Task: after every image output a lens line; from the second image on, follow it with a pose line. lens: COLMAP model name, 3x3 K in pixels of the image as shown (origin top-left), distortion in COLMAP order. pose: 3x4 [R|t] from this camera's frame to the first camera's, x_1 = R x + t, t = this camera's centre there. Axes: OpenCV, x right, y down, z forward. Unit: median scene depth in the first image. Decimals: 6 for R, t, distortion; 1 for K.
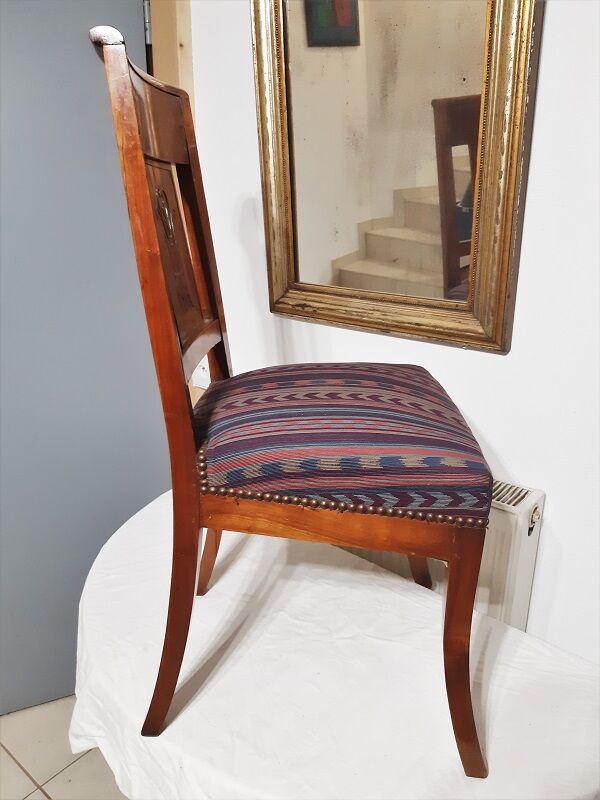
lens RADIAL K [[630.0, 0, 300.0], [0, 630.0, 400.0], [0, 0, 1]] dist [0.030329, -0.054574]
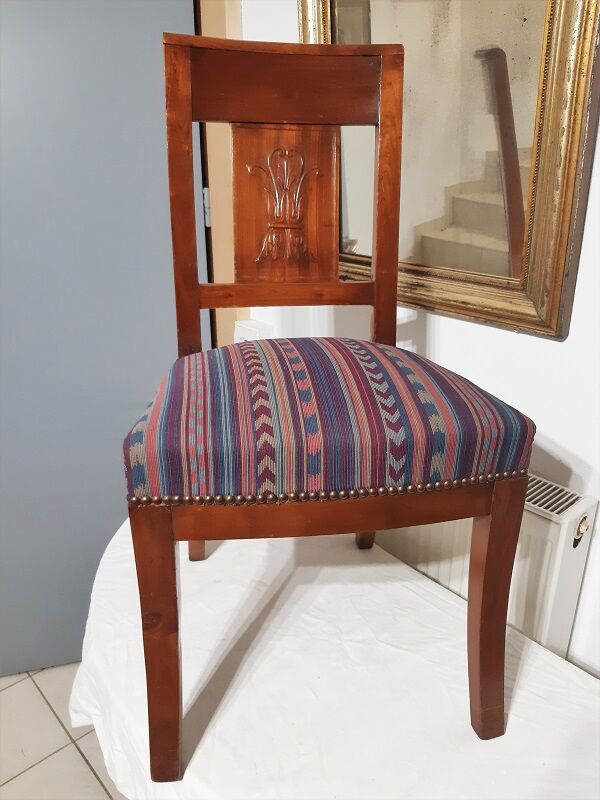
lens RADIAL K [[644.4, 0, 296.1], [0, 644.4, 399.9], [0, 0, 1]] dist [0.004246, -0.008959]
pose [[0.988822, 0.052634, -0.139503, 0.091375], [-0.046043, 0.997684, 0.050063, -0.018687], [0.141815, -0.043080, 0.988955, 0.061160]]
